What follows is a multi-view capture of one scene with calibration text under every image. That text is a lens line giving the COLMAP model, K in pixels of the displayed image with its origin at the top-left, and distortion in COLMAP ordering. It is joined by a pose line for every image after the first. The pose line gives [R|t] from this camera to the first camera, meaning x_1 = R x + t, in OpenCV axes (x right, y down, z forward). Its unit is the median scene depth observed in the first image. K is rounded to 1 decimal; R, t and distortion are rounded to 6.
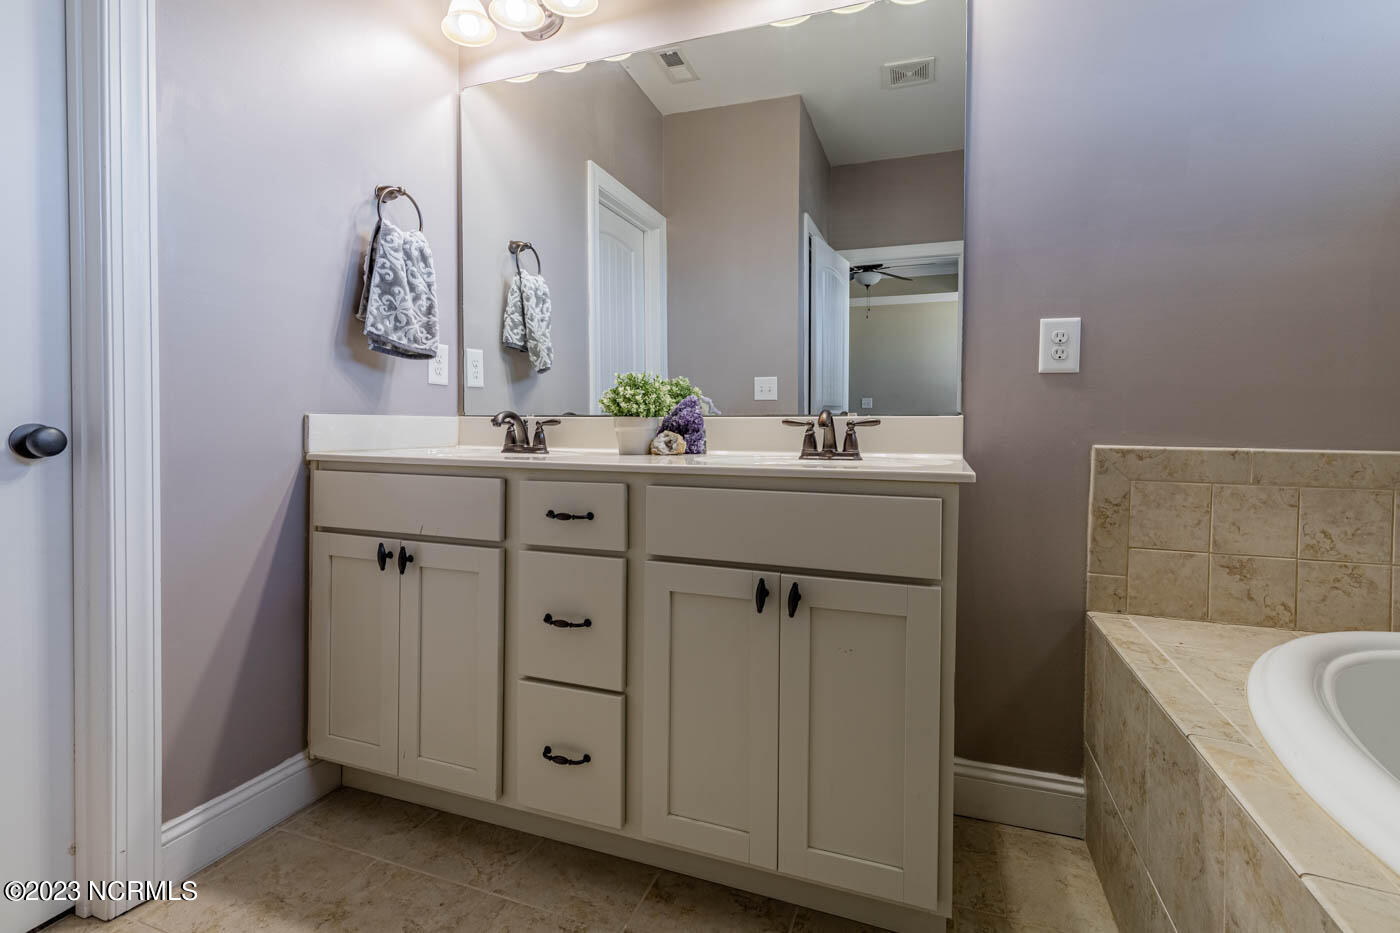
lens RADIAL K [[649.5, 0, 694.8], [0, 649.5, 442.0], [0, 0, 1]] dist [0.009091, -0.000477]
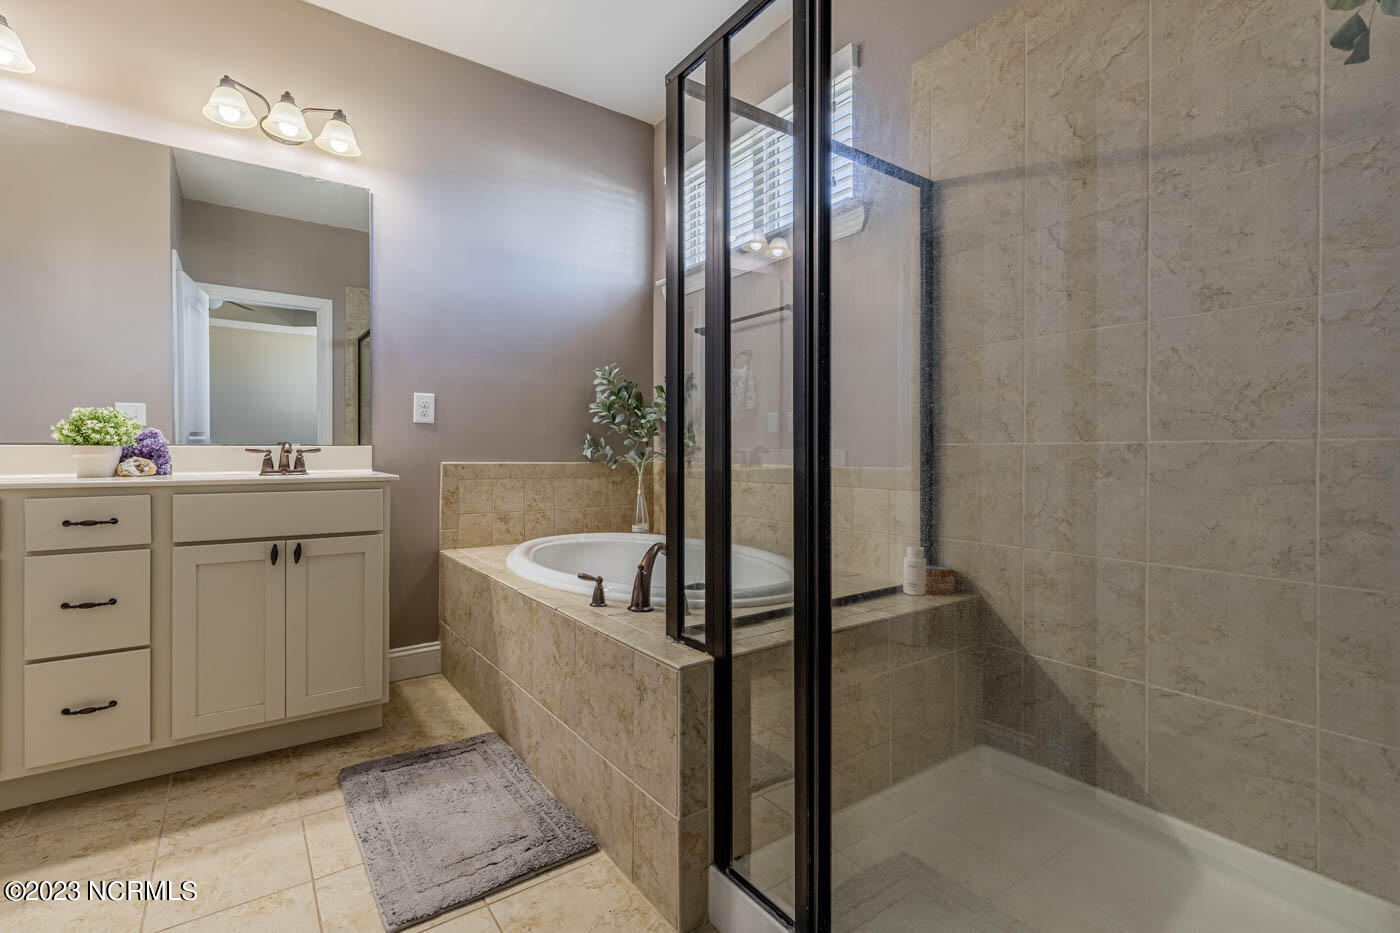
lens RADIAL K [[649.5, 0, 695.3], [0, 649.5, 458.1], [0, 0, 1]] dist [0.009091, -0.000477]
pose [[0.559667, -0.012097, 0.828629, -0.537246], [0.019561, 0.999808, 0.001384, 0.005031], [-0.828487, 0.015434, 0.559796, -0.663553]]
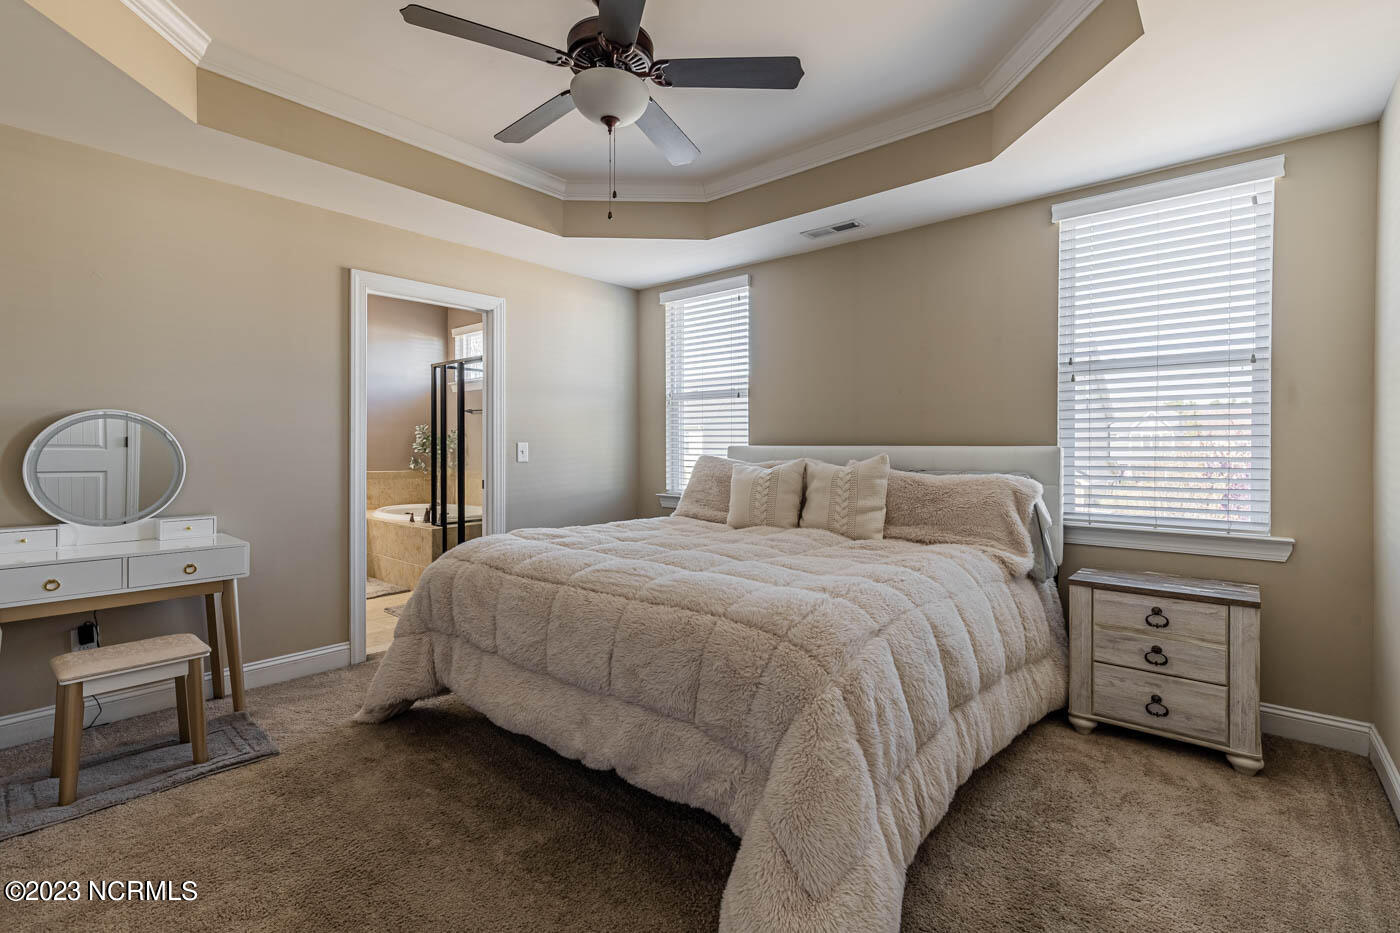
lens RADIAL K [[649.5, 0, 695.7], [0, 649.5, 467.0], [0, 0, 1]] dist [0.009091, -0.000477]
pose [[0.359594, -0.026701, 0.932727, -2.533410], [0.008633, 0.999643, 0.025289, -0.113712], [-0.933069, -0.001041, 0.359696, -2.704065]]
